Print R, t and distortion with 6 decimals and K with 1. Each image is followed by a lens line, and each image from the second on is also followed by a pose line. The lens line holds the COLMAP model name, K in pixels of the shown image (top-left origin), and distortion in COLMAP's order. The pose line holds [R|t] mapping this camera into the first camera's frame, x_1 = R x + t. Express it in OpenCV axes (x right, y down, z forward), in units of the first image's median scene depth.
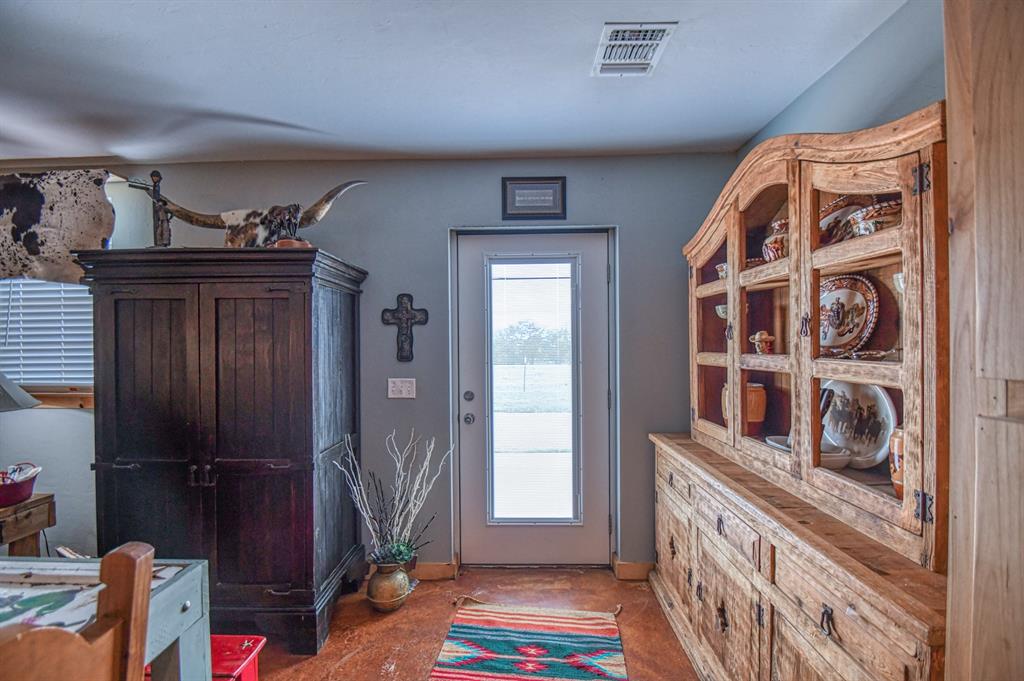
lens RADIAL K [[446.5, 0, 509.8], [0, 446.5, 346.2], [0, 0, 1]] dist [0.015160, -0.017506]
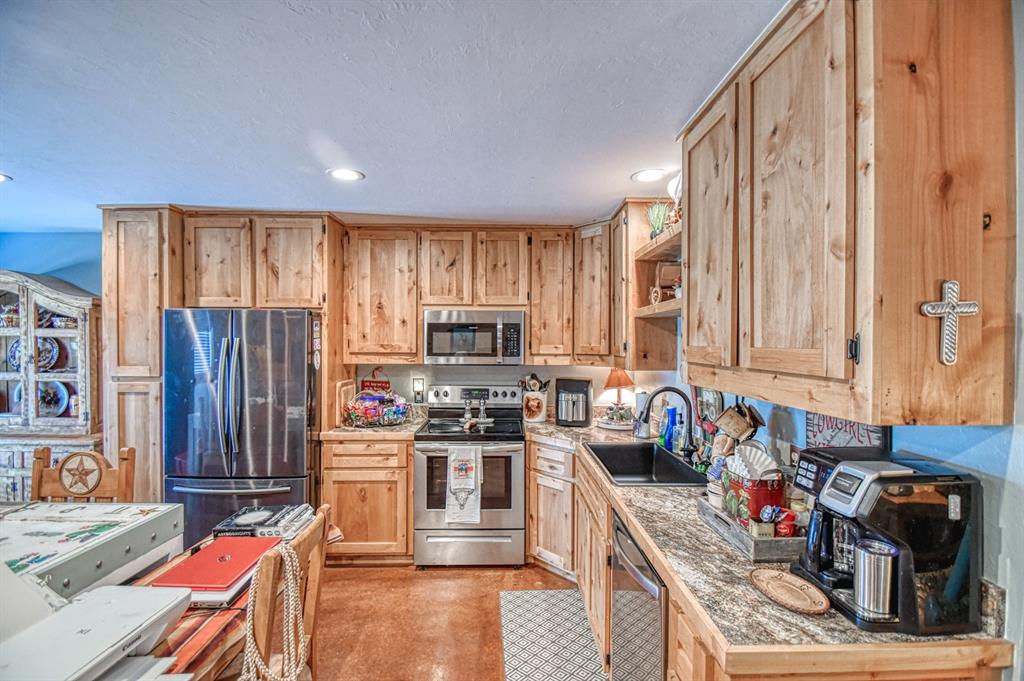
lens RADIAL K [[446.5, 0, 509.8], [0, 446.5, 346.2], [0, 0, 1]] dist [0.015160, -0.017506]
pose [[-0.030199, -0.002488, 0.999541, -1.083210], [0.004305, 0.999987, 0.002620, -0.068343], [-0.999535, 0.004382, -0.030188, -0.896159]]
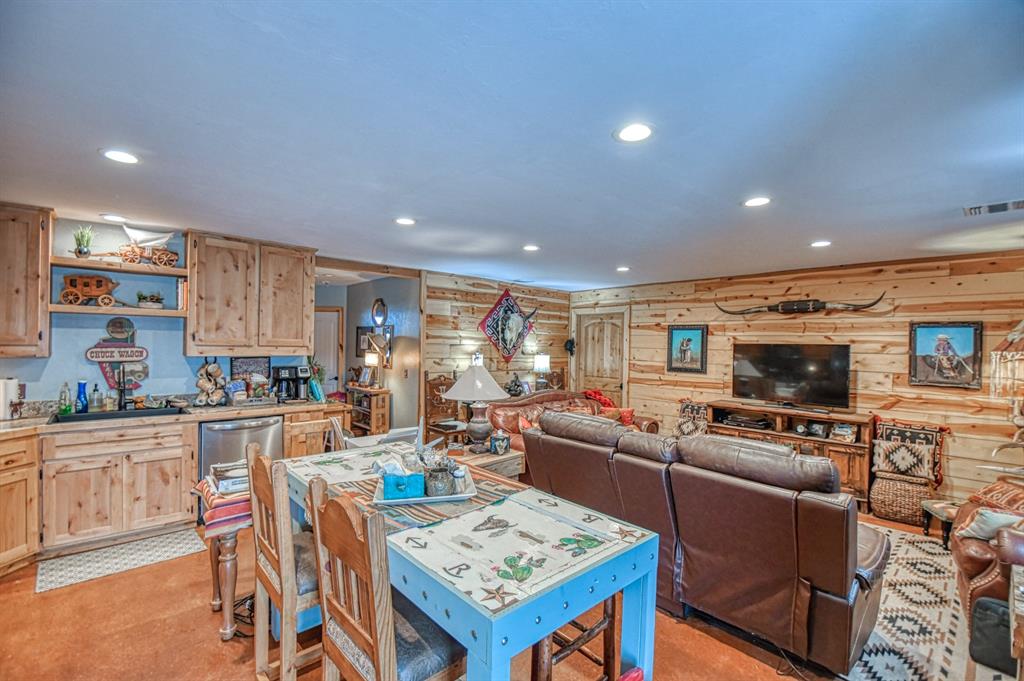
lens RADIAL K [[446.5, 0, 509.8], [0, 446.5, 346.2], [0, 0, 1]] dist [0.015160, -0.017506]
pose [[-0.727789, -0.002511, -0.685796, 0.015307], [-0.020045, 0.999644, 0.017612, -0.085134], [0.685508, 0.026565, -0.727580, 0.750085]]
